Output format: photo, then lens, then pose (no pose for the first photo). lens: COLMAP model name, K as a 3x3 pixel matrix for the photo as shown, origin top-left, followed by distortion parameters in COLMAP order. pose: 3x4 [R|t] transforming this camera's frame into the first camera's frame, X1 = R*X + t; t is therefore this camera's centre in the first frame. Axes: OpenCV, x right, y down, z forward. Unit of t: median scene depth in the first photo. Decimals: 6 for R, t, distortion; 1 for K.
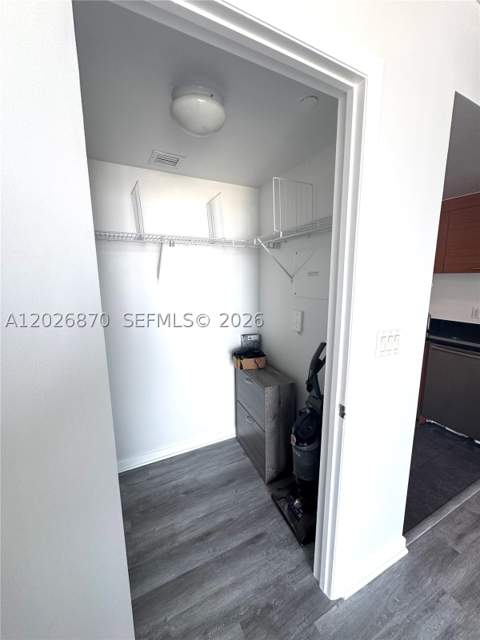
lens RADIAL K [[255.8, 0, 243.0], [0, 255.8, 318.0], [0, 0, 1]] dist [-0.004265, 0.000618]
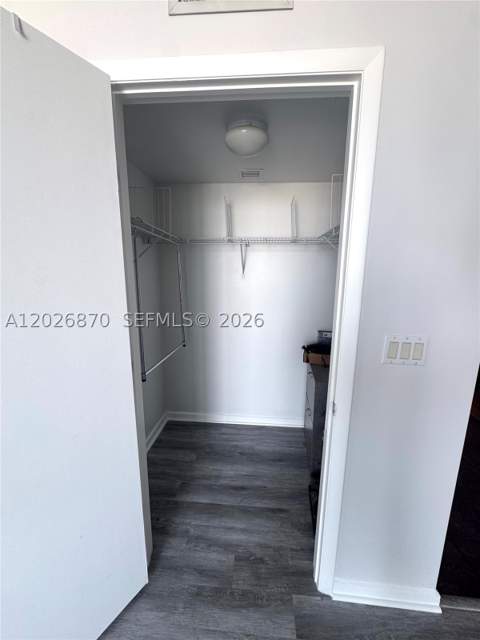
lens RADIAL K [[255.8, 0, 243.3], [0, 255.8, 318.2], [0, 0, 1]] dist [-0.004265, 0.000618]
pose [[0.856174, 0.107883, -0.505299, 0.345830], [-0.099033, 0.994091, 0.044442, 0.000861], [0.507108, 0.011991, 0.861799, -0.035664]]
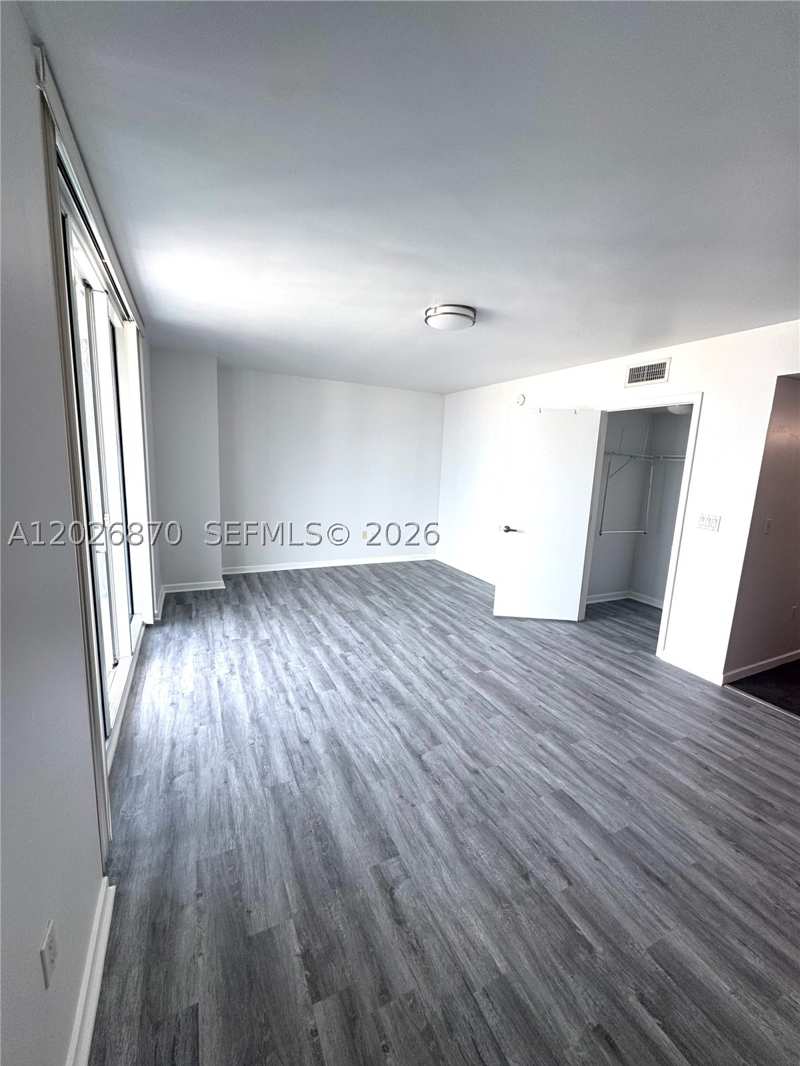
lens RADIAL K [[426.1, 0, 402.4], [0, 426.1, 533.4], [0, 0, 1]] dist [-0.004265, 0.000618]
pose [[-0.015343, 0.172809, -0.984836, 2.316884], [-0.205258, 0.963431, 0.172250, 0.069272], [0.978588, 0.204788, 0.020689, -0.745680]]
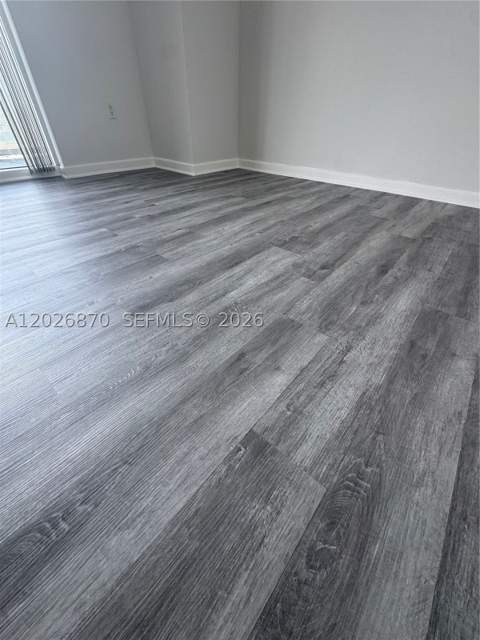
lens RADIAL K [[255.8, 0, 242.2], [0, 255.8, 318.5], [0, 0, 1]] dist [-0.004265, 0.000618]
pose [[-0.924412, 0.224483, -0.308334, -0.165040], [-0.081280, 0.673912, 0.734327, 0.690093], [0.372634, 0.703882, -0.604726, -0.353046]]
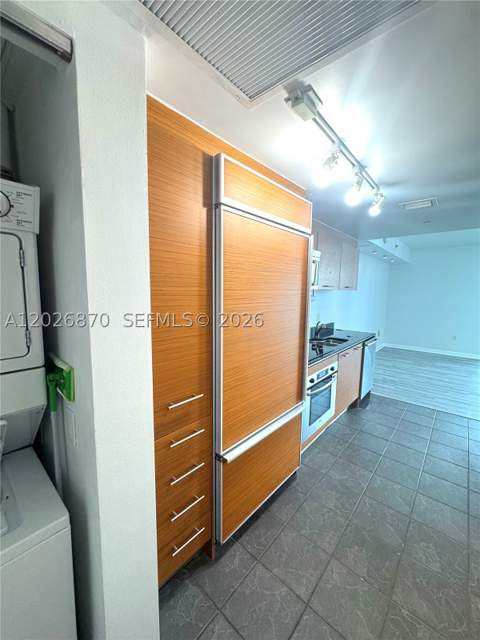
lens RADIAL K [[255.8, 0, 240.1], [0, 255.8, 319.3], [0, 0, 1]] dist [-0.004265, 0.000618]
pose [[-0.371285, -0.111424, 0.921809, -0.346091], [0.134871, 0.975773, 0.172270, -0.492534], [-0.918672, 0.188287, -0.347262, 2.961178]]
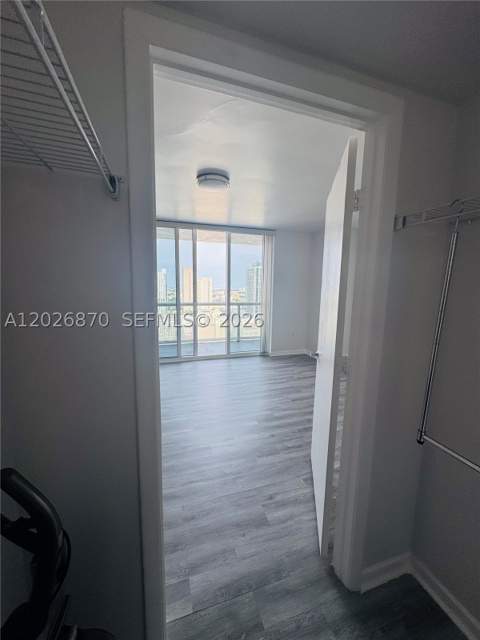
lens RADIAL K [[255.8, 0, 243.0], [0, 255.8, 321.2], [0, 0, 1]] dist [-0.004265, 0.000618]
pose [[-0.988425, -0.033878, 0.147879, -0.025107], [0.011329, 0.955545, 0.294626, -0.163700], [-0.151286, 0.292891, -0.944101, 1.063222]]
